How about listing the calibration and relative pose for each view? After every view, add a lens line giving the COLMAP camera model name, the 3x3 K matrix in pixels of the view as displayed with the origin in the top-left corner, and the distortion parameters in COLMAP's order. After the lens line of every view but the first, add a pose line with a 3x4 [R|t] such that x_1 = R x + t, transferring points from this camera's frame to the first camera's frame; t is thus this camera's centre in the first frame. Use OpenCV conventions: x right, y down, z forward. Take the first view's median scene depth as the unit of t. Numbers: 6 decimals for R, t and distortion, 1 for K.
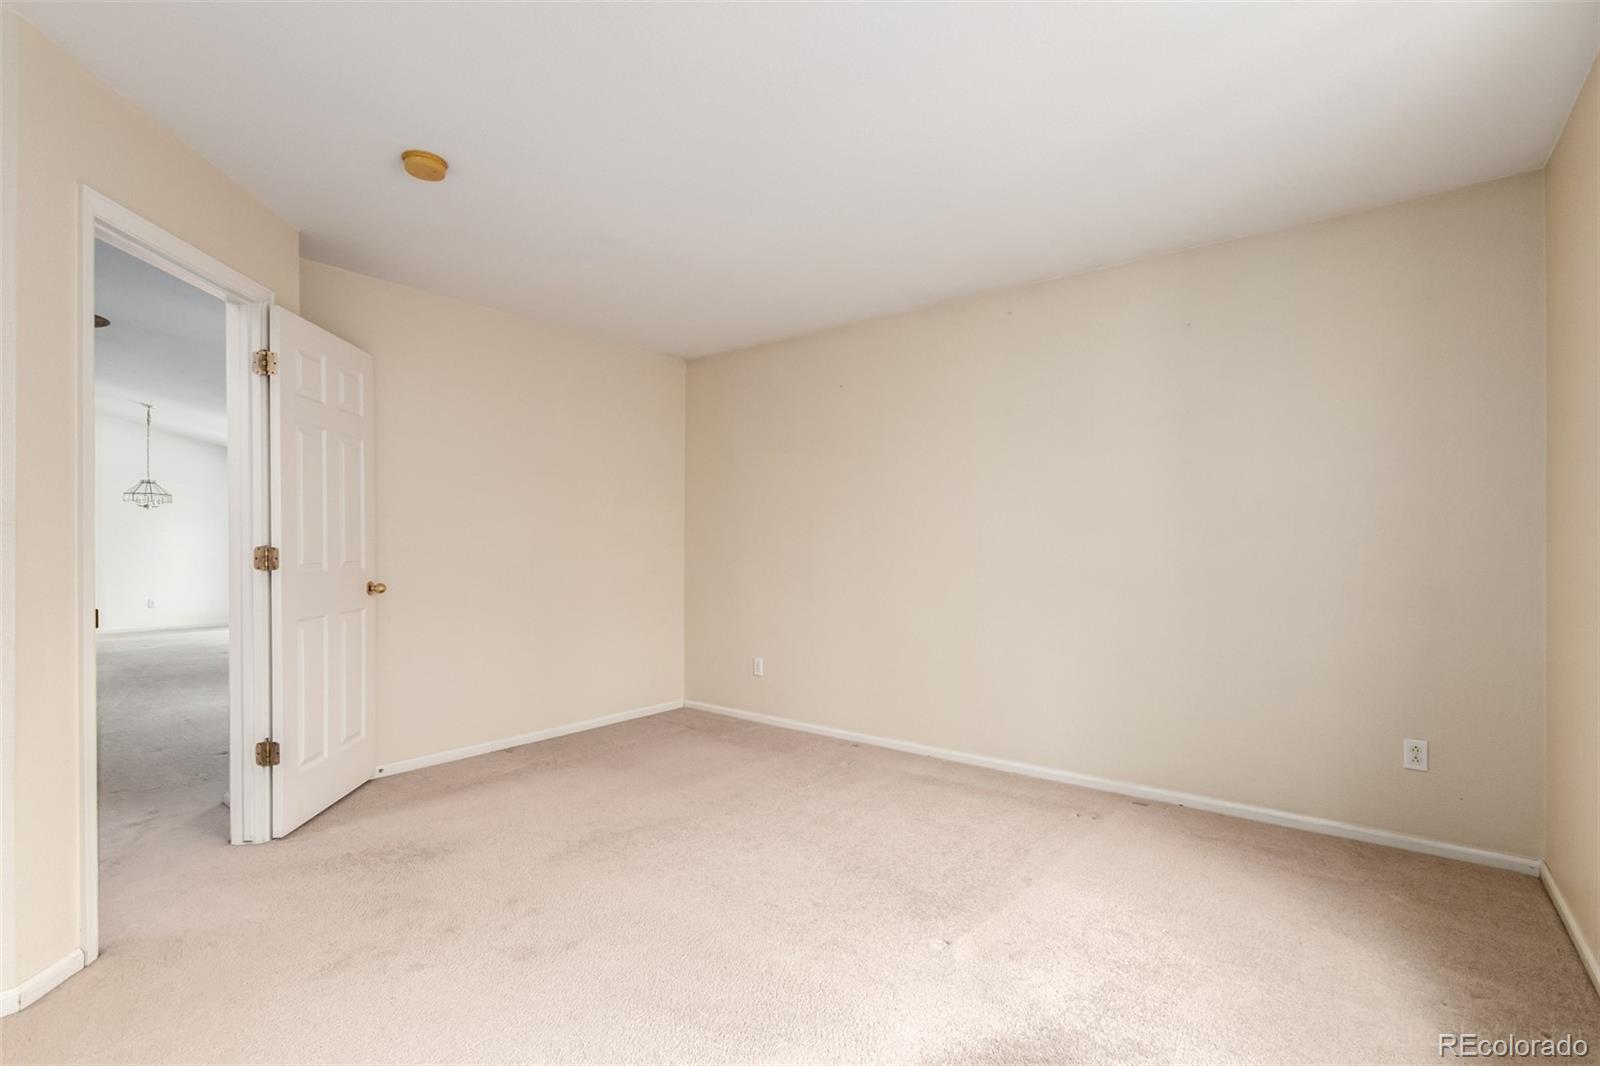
lens RADIAL K [[738.2, 0, 793.4], [0, 738.2, 539.2], [0, 0, 1]] dist [0.005573, -0.002284]
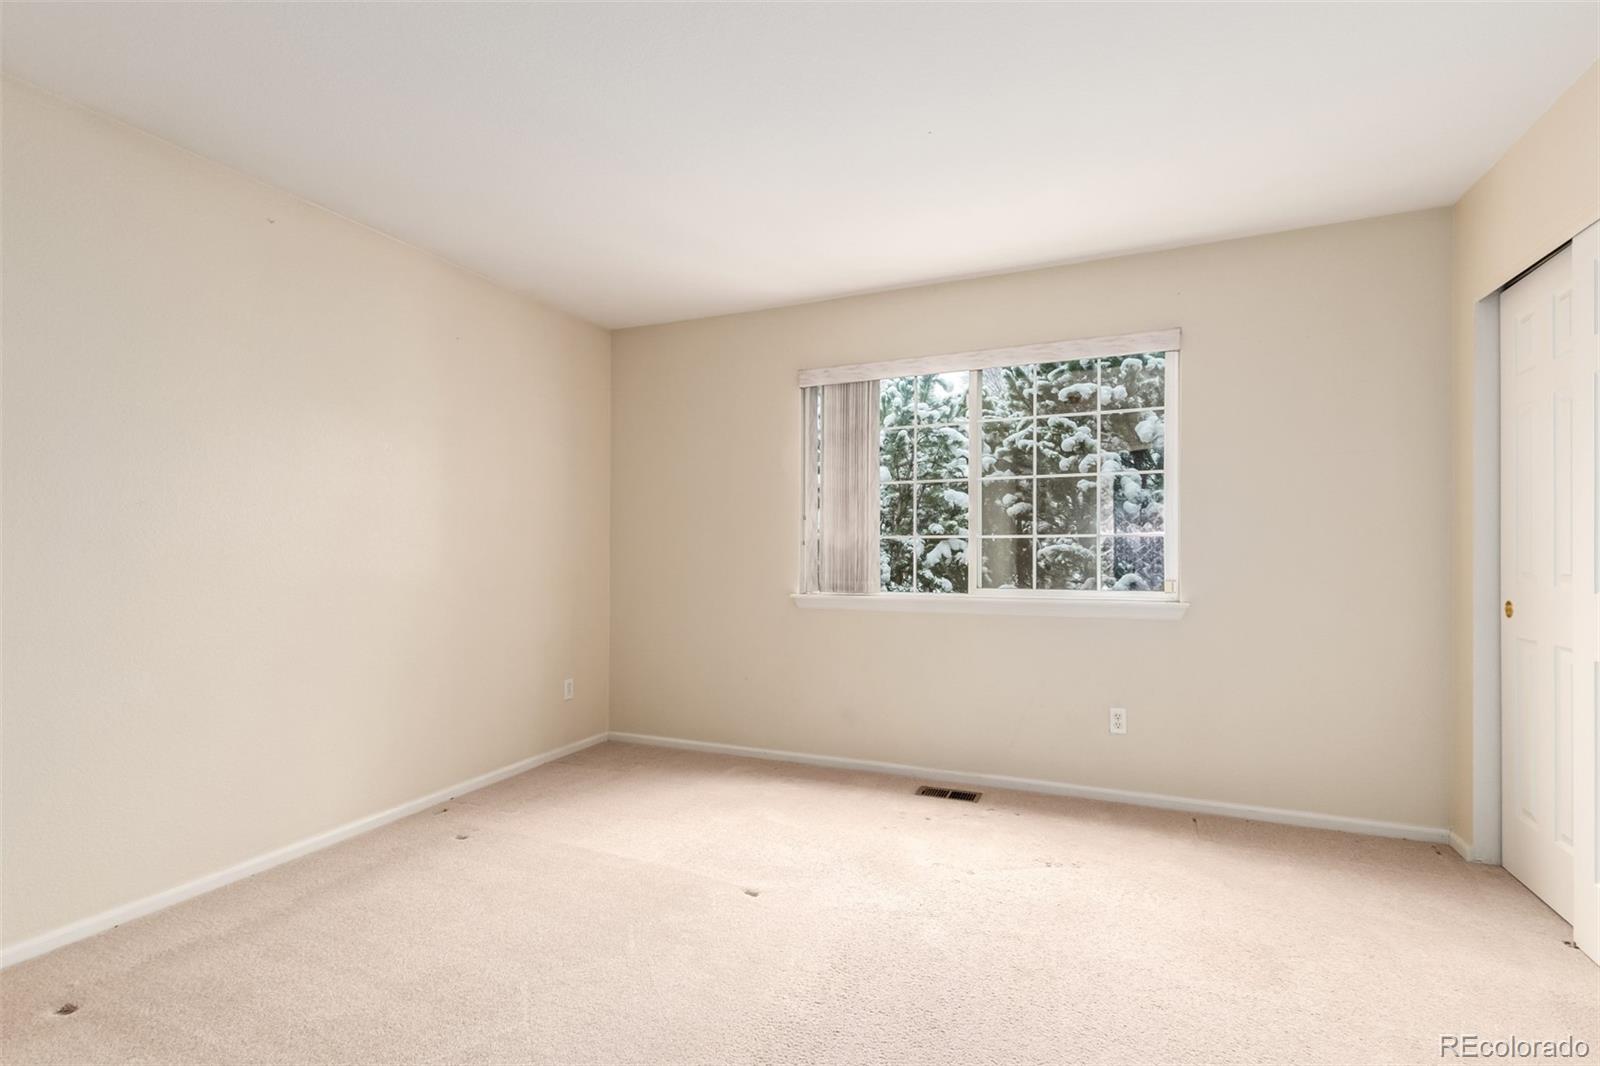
lens RADIAL K [[738.2, 0, 796.8], [0, 738.2, 539.6], [0, 0, 1]] dist [0.005573, -0.002284]
pose [[-0.262150, 0.010148, 0.964974, -0.654947], [-0.010933, 0.999849, -0.013484, 0.005251], [-0.964965, -0.014085, -0.261999, 0.868116]]
